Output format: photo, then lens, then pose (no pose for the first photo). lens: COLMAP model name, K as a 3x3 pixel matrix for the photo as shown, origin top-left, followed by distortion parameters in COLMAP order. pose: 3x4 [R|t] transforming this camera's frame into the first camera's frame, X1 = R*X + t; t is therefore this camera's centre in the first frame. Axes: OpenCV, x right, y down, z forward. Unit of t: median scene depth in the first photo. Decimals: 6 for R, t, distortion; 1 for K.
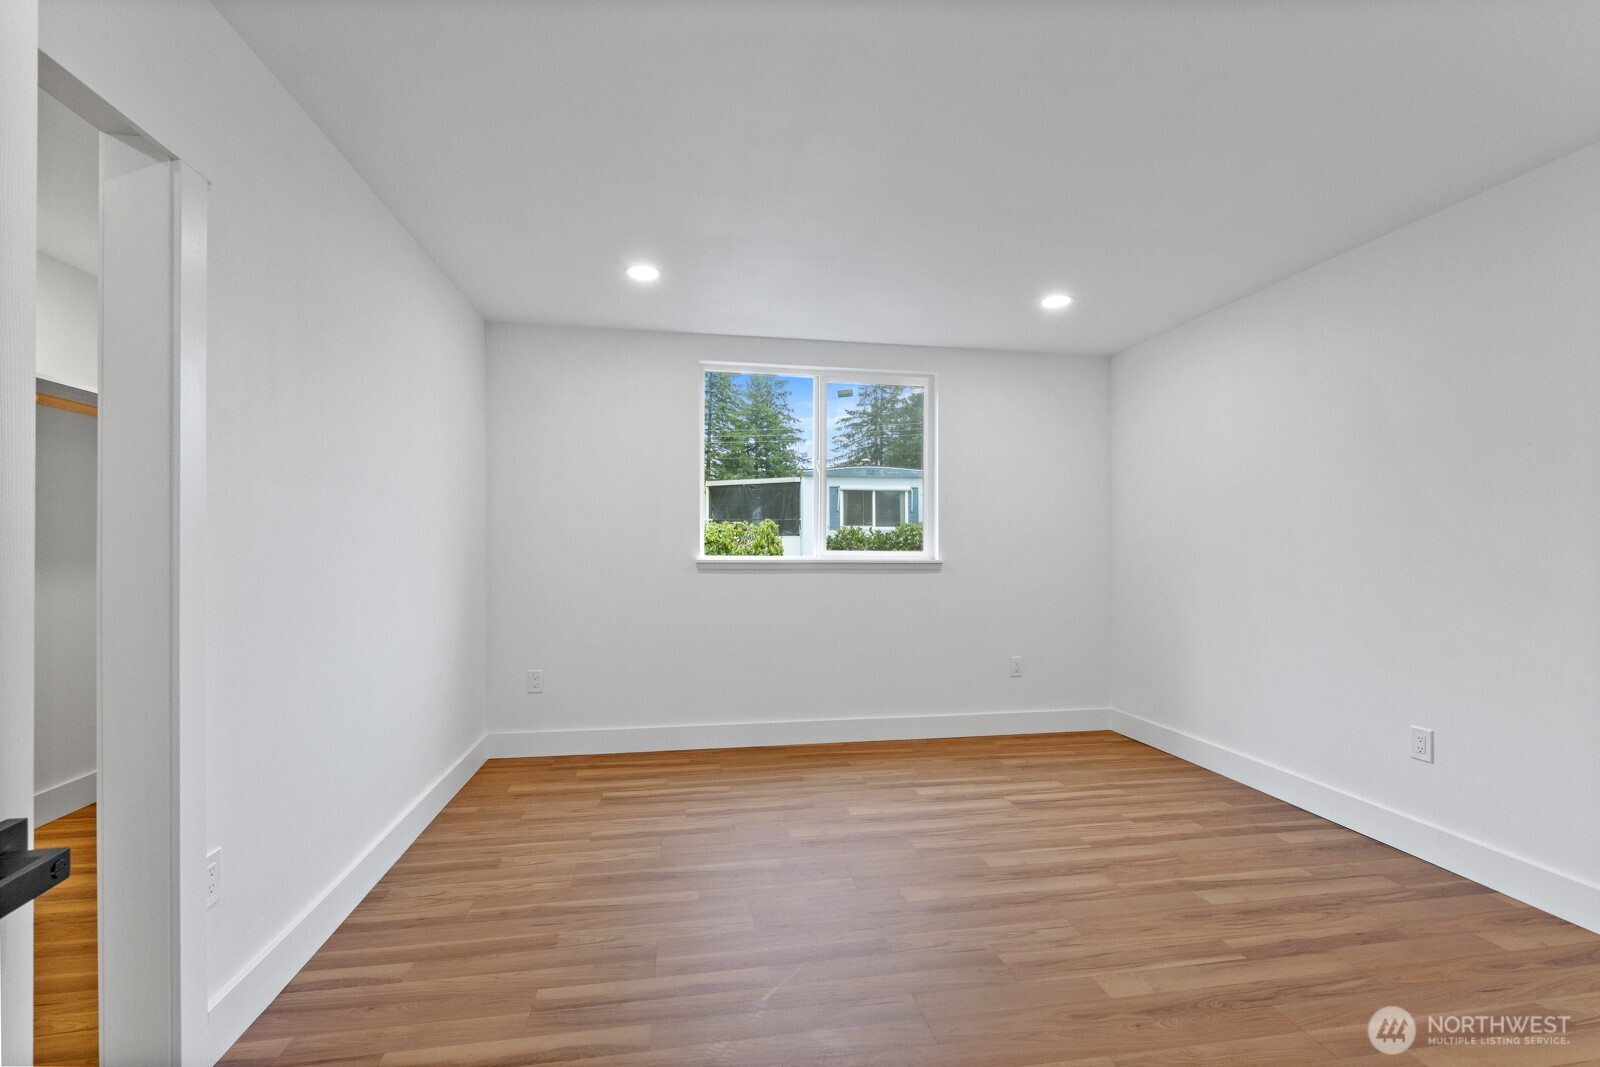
lens RADIAL K [[722.4, 0, 808.4], [0, 722.4, 537.9], [0, 0, 1]] dist [-0.002712, 0.002726]
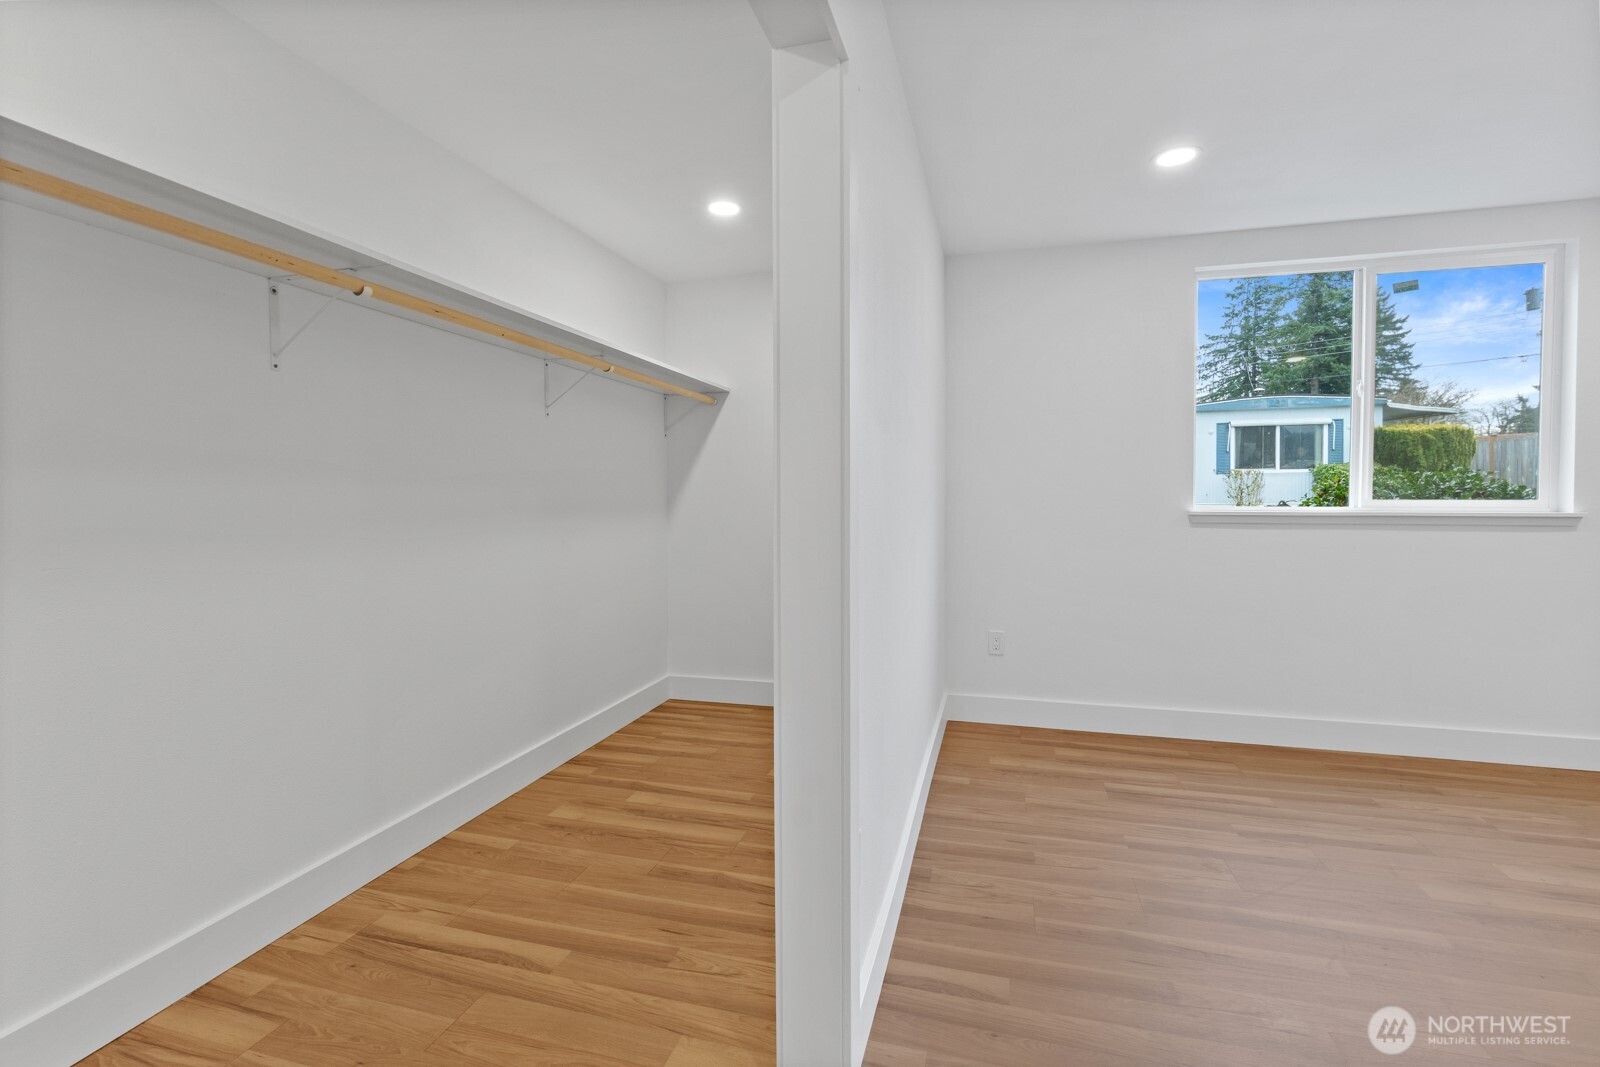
lens RADIAL K [[722.4, 0, 793.8], [0, 722.4, 498.6], [0, 0, 1]] dist [-0.002712, 0.002726]
pose [[0.902872, -0.002045, -0.429904, -0.218524], [0.009635, 0.999834, 0.015479, -0.000738], [0.429801, -0.018118, 0.902742, 0.065322]]
